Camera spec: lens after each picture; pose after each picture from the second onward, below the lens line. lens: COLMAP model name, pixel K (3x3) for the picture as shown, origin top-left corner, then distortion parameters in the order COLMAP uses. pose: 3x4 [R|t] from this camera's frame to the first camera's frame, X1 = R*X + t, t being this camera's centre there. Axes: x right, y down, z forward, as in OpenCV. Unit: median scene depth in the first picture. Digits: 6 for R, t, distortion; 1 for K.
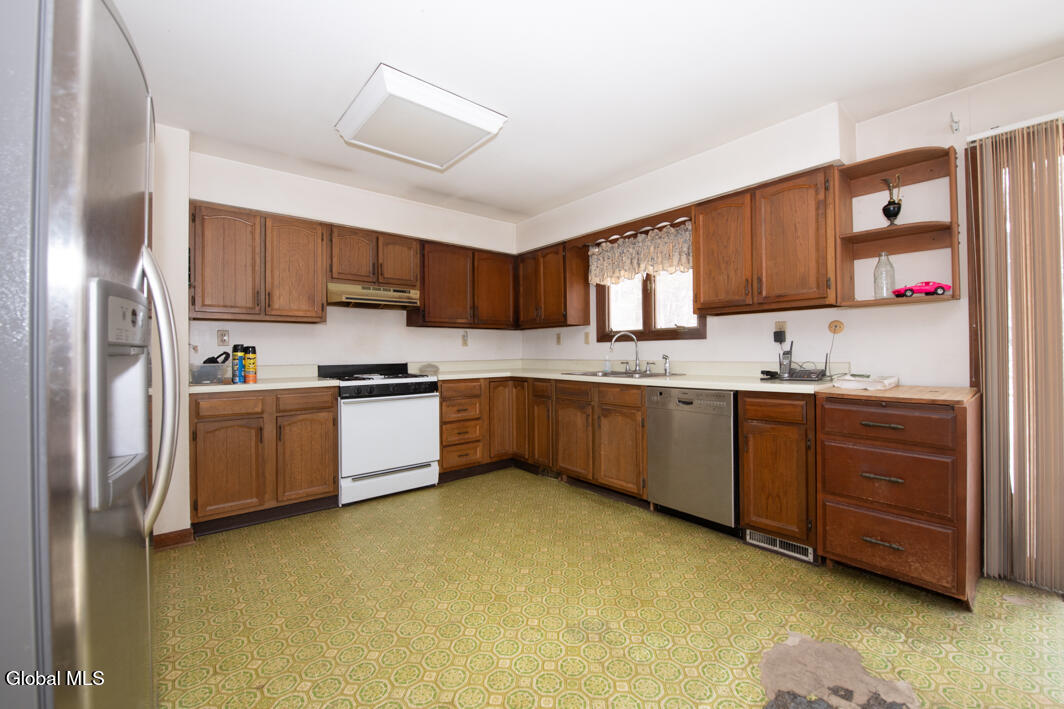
lens RADIAL K [[428.8, 0, 537.3], [0, 428.8, 350.5], [0, 0, 1]] dist [-0.017654, -0.000296]
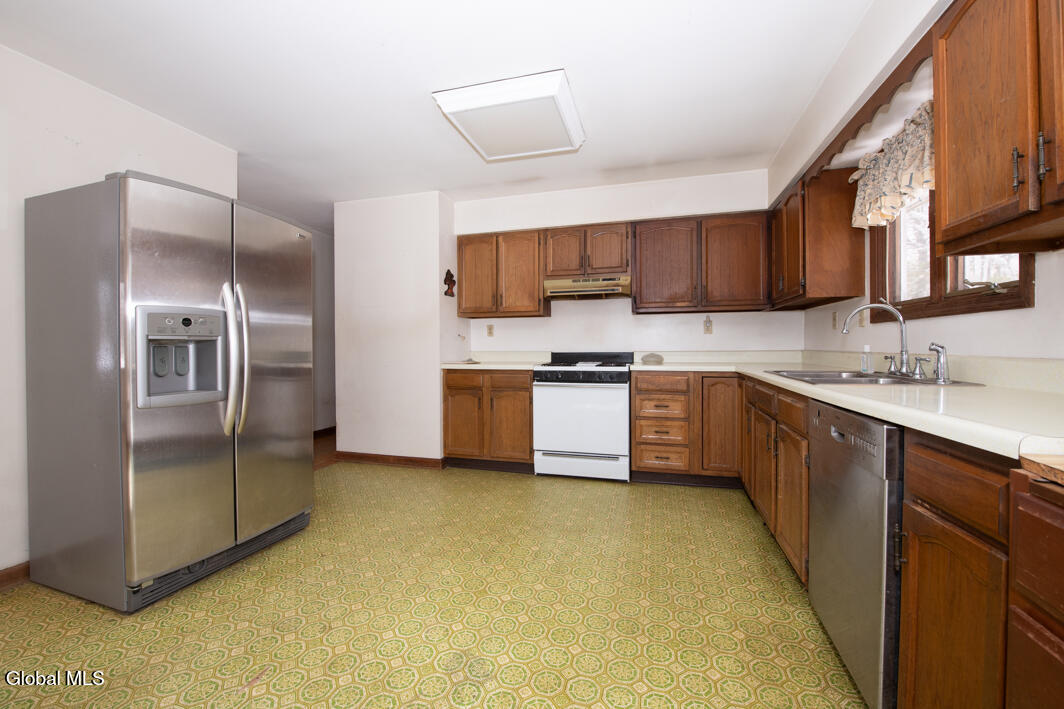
lens RADIAL K [[426.8, 0, 536.0], [0, 426.8, 350.8], [0, 0, 1]] dist [-0.017398, -0.000658]
pose [[0.555899, 0.015474, -0.831106, 0.513371], [0.004738, 0.999751, 0.021783, 0.006488], [0.831237, -0.016047, 0.555687, 0.382591]]
